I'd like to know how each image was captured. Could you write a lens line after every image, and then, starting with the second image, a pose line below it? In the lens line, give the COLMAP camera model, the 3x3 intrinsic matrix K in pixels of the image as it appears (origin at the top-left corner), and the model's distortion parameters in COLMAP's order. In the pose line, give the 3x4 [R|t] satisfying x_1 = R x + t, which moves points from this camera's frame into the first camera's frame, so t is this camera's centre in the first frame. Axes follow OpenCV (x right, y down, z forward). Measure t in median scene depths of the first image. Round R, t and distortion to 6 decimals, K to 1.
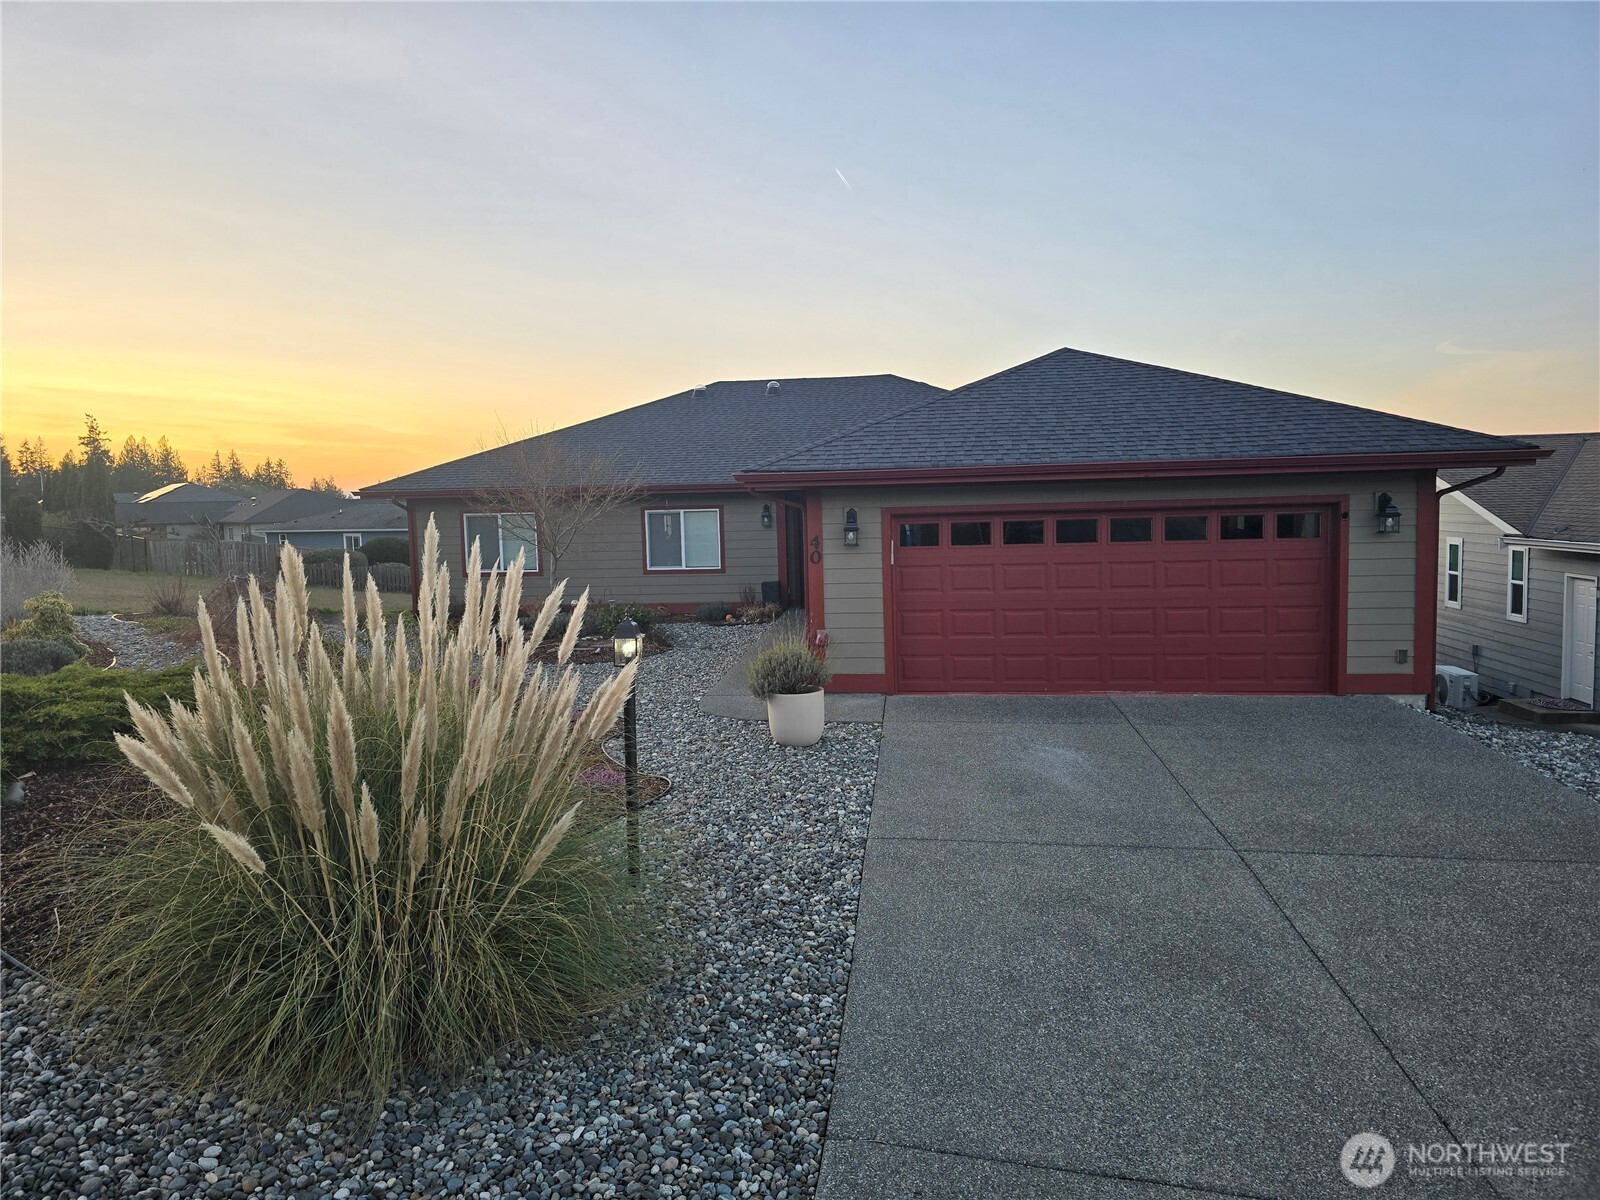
lens RADIAL K [[1058.2, 0, 792.7], [0, 1058.2, 570.8], [0, 0, 1]] dist [0.072255, -0.050113]
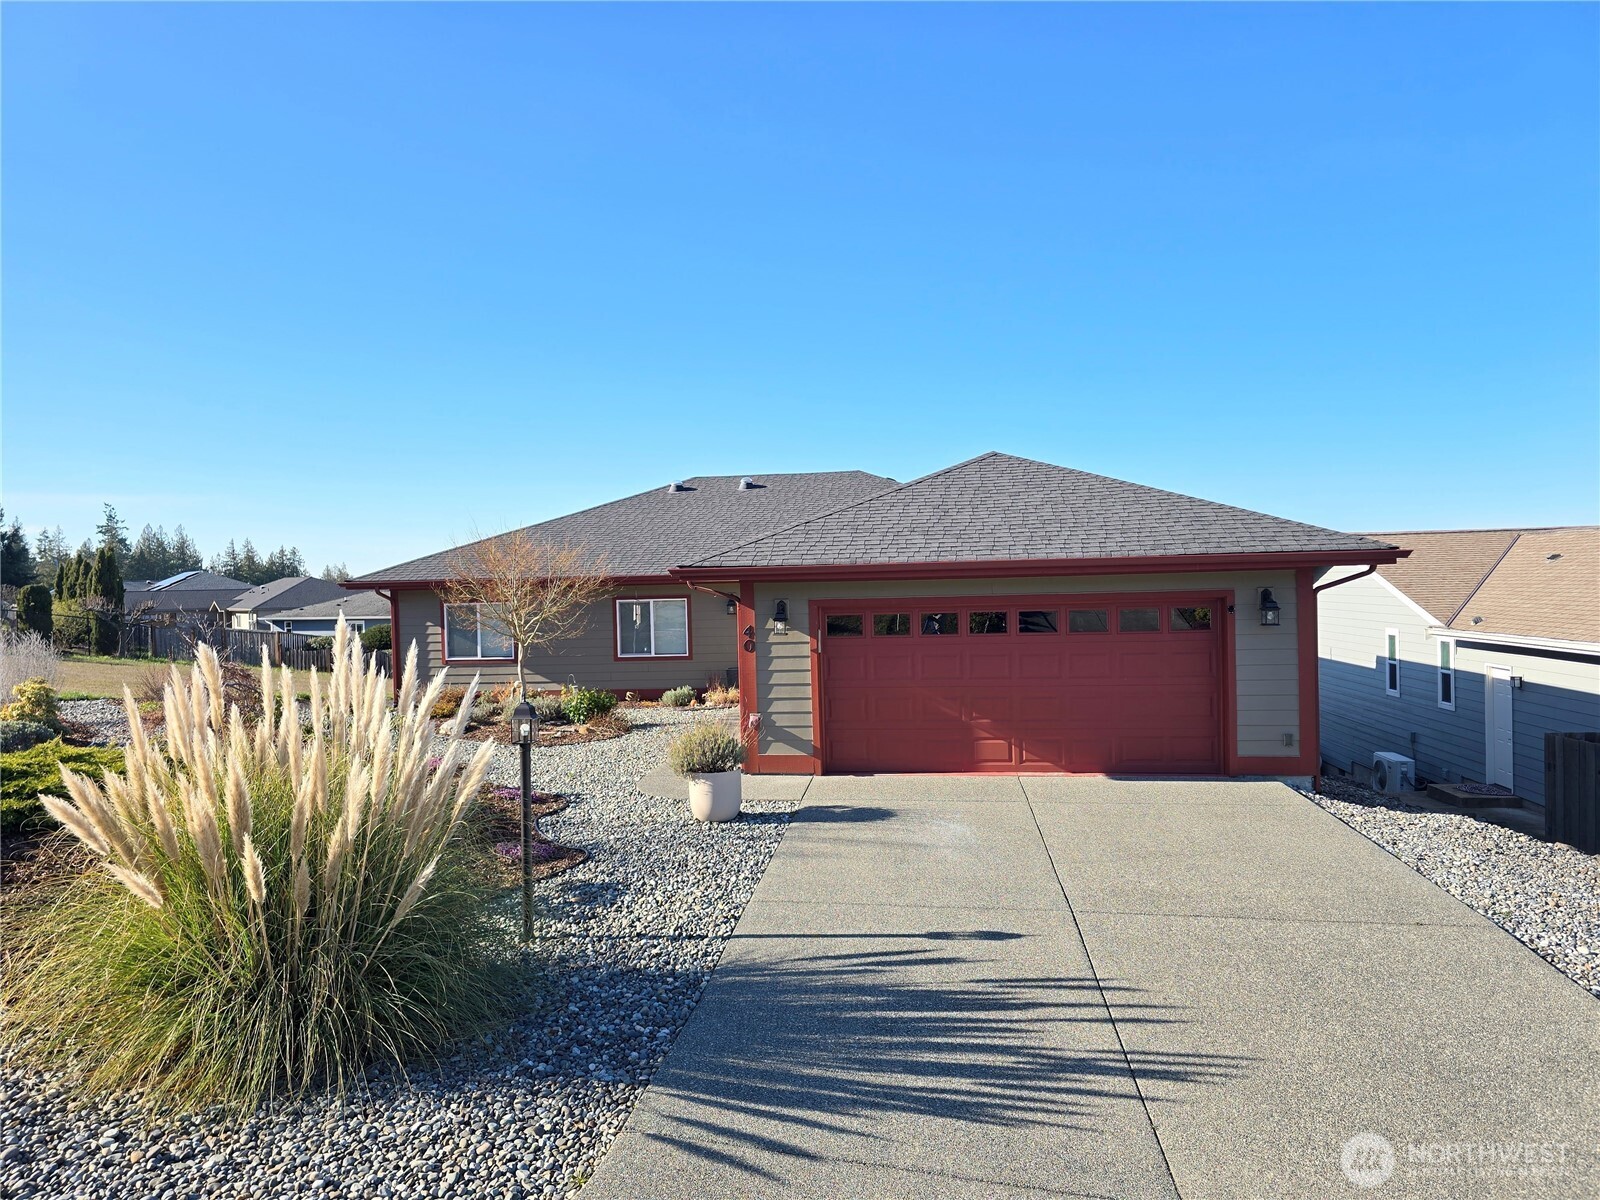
lens RADIAL K [[1058.2, 0, 788.2], [0, 1058.2, 596.5], [0, 0, 1]] dist [0.072255, -0.050113]
pose [[0.999923, 0.000616, -0.012374, 0.077424], [-0.001324, 0.998357, -0.057293, -0.001693], [0.012318, 0.057305, 0.998281, -0.079939]]
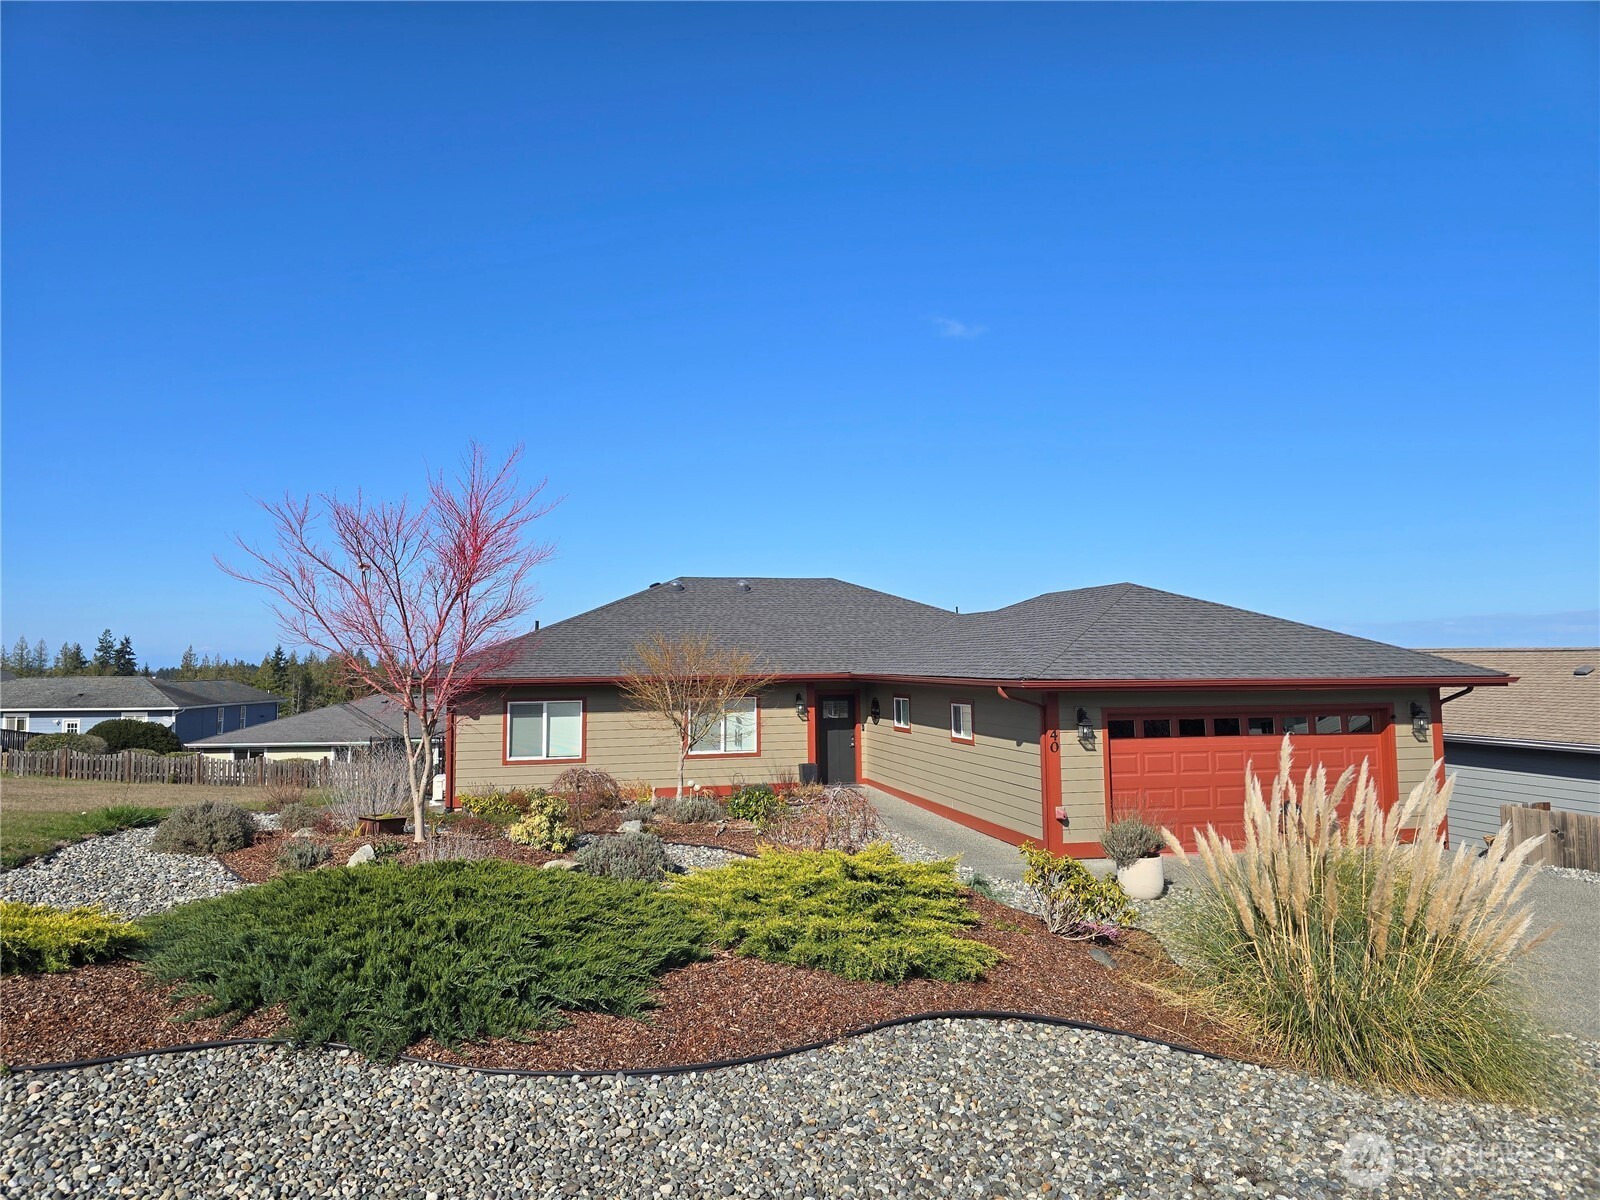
lens RADIAL K [[1058.2, 0, 803.0], [0, 1058.2, 593.2], [0, 0, 1]] dist [0.072255, -0.050113]
pose [[0.937393, 0.040811, 0.345874, -0.712512], [0.008777, 0.990027, -0.140604, -0.019026], [-0.348163, 0.134837, 0.927686, -0.088695]]
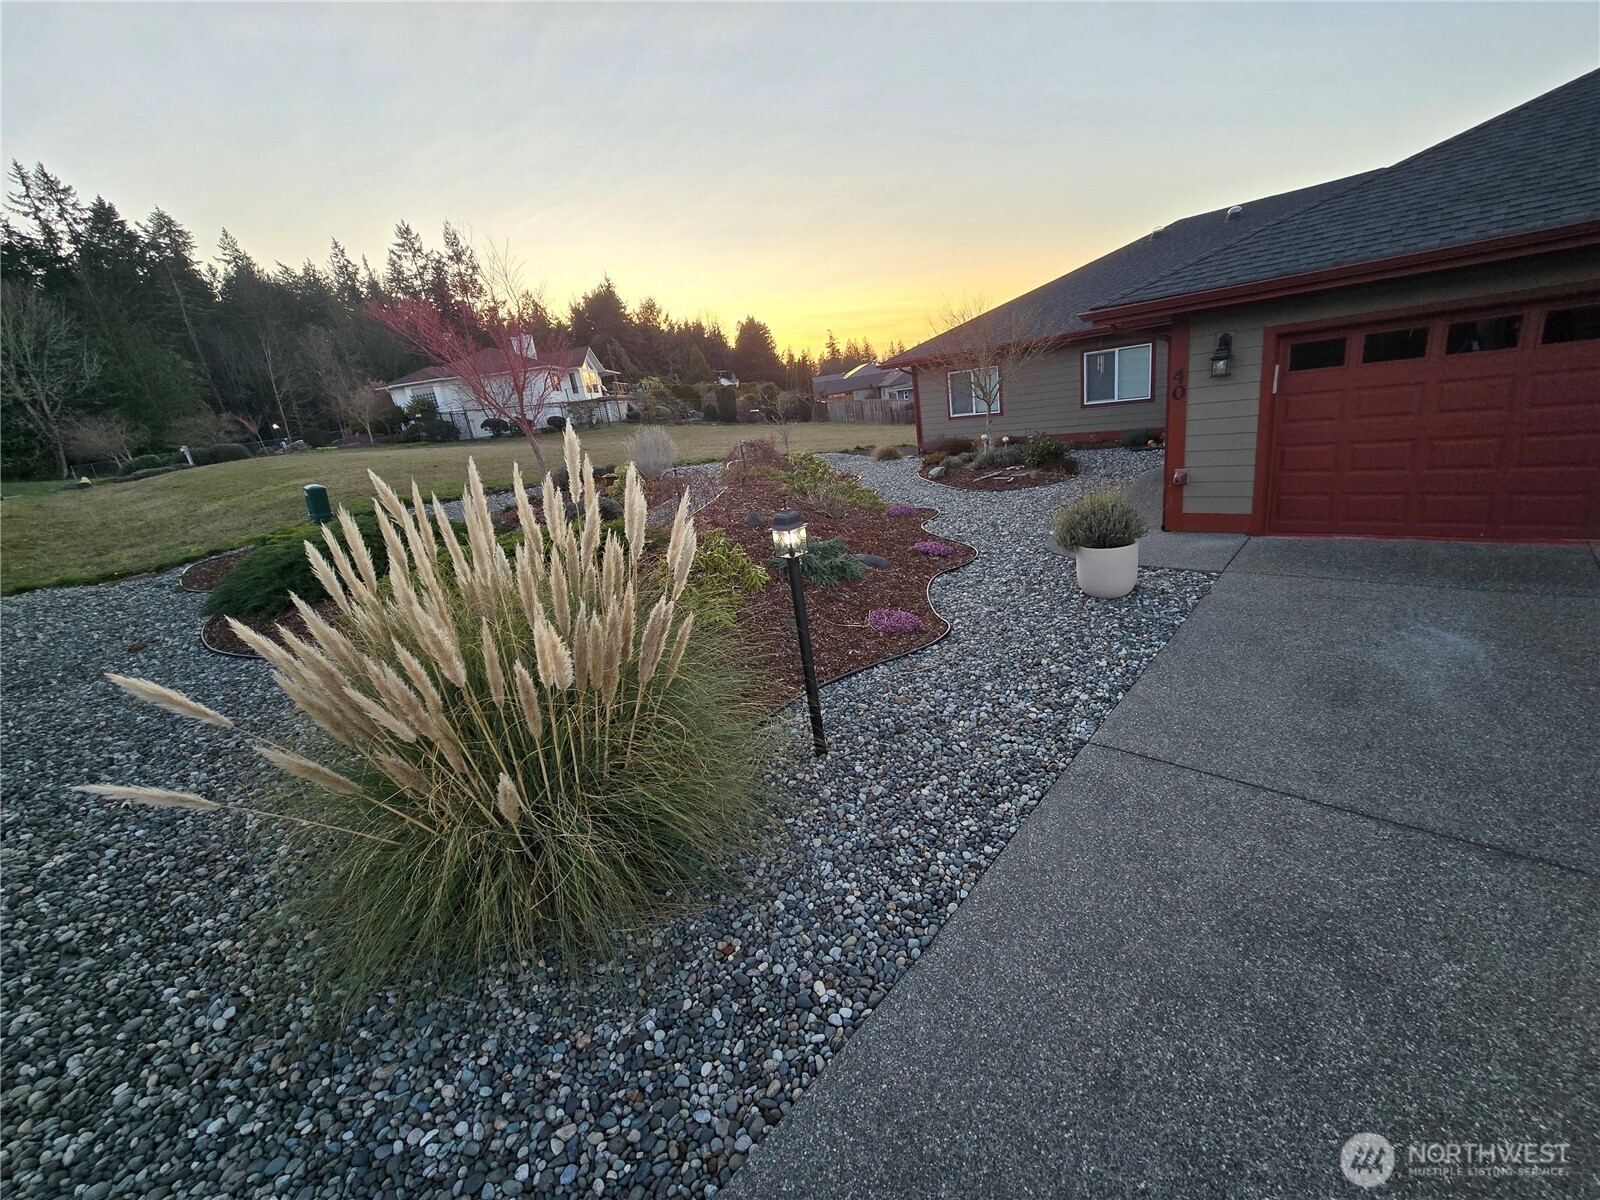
lens RADIAL K [[653.4, 0, 804.5], [0, 653.4, 609.5], [0, 0, 1]] dist [-0.000172, -0.000423]
pose [[0.807244, 0.100296, -0.581633, 0.115406], [0.080126, 0.957710, 0.276352, -0.015943], [0.584753, -0.269688, 0.765070, 0.291424]]
